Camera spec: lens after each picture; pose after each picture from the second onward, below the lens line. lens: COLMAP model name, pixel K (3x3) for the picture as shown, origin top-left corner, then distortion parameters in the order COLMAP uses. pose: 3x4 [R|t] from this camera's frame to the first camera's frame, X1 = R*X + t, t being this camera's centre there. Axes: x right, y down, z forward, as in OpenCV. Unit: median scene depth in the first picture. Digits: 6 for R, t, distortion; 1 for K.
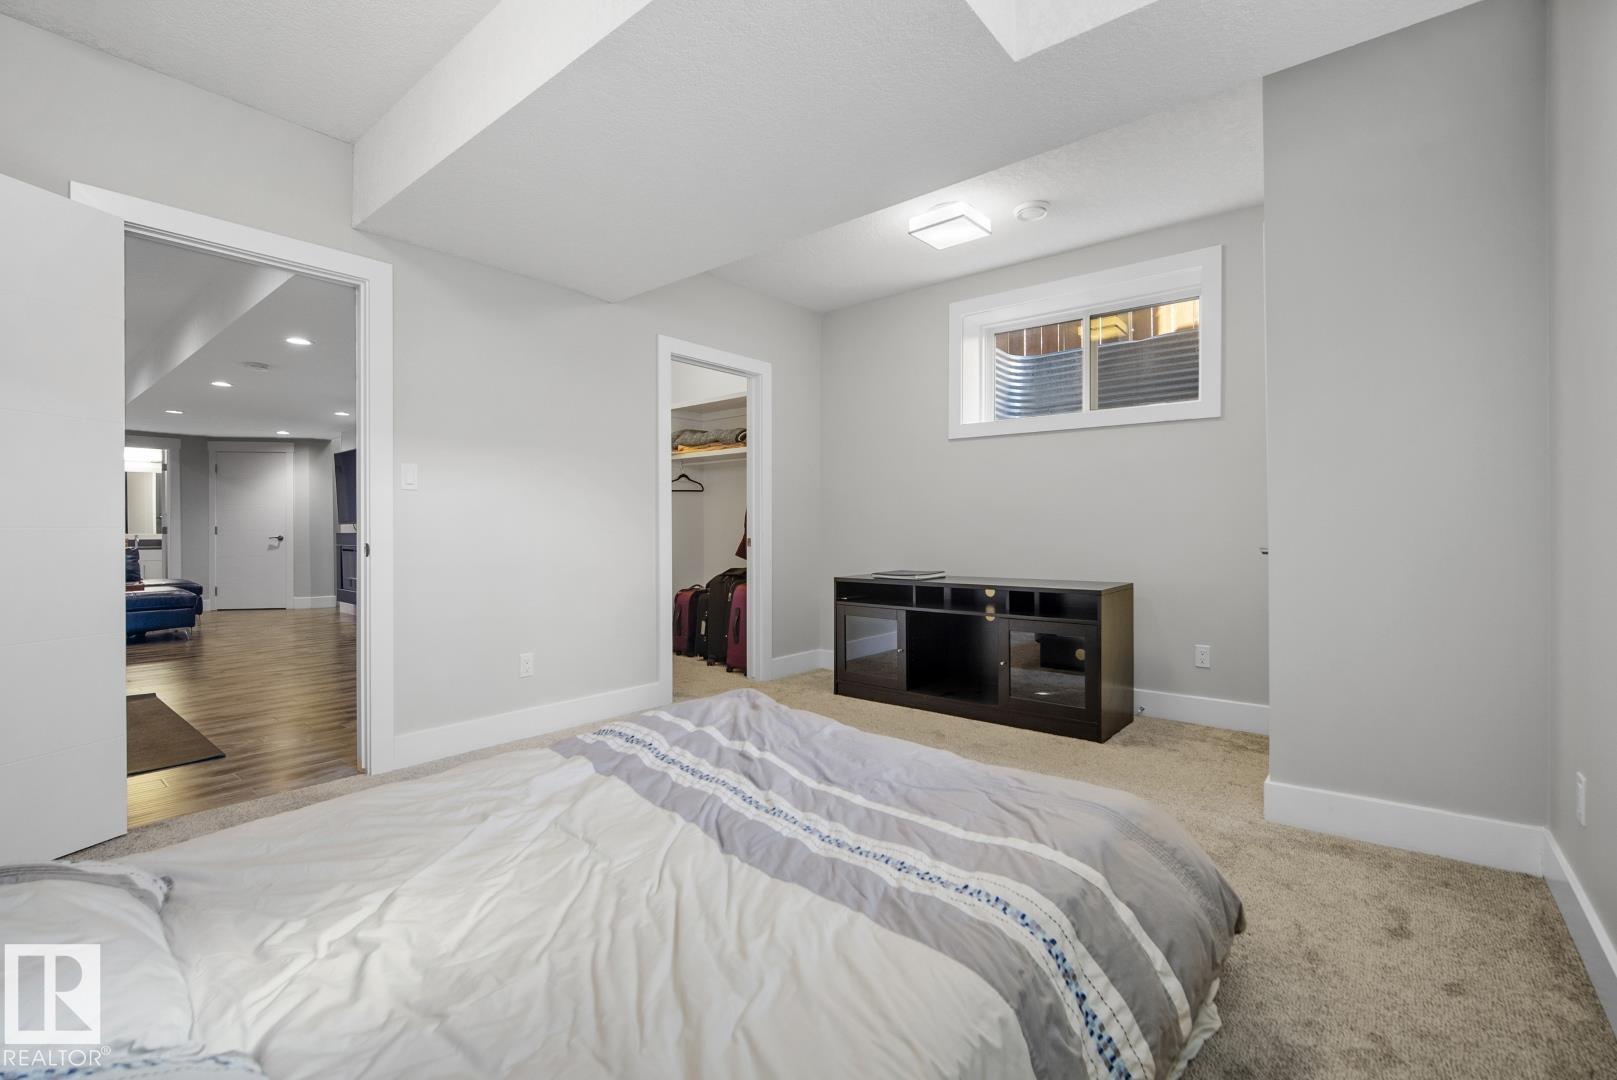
lens RADIAL K [[716.4, 0, 807.7], [0, 716.4, 535.8], [0, 0, 1]] dist [-0.003765, -0.000587]
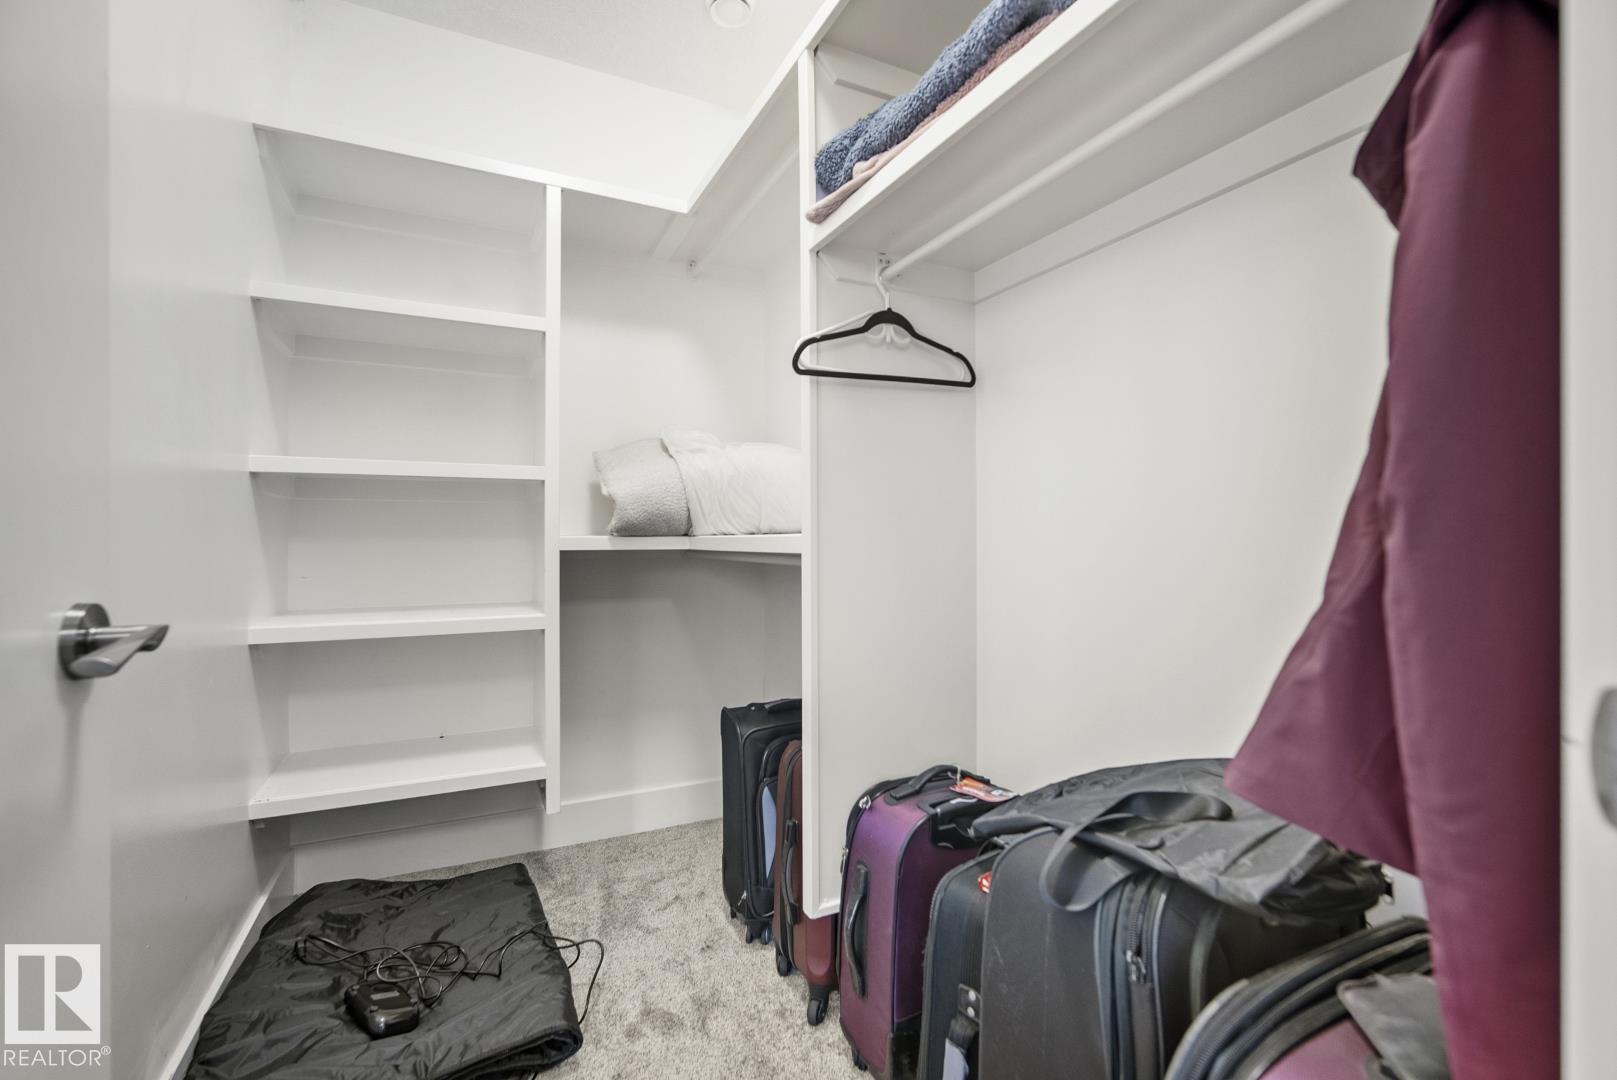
lens RADIAL K [[716.4, 0, 803.3], [0, 716.4, 540.3], [0, 0, 1]] dist [-0.003765, -0.000587]
pose [[0.911294, -0.001596, -0.411753, -0.098611], [-0.000216, 0.999990, -0.004356, -0.005909], [0.411756, 0.004058, 0.911285, 0.763473]]
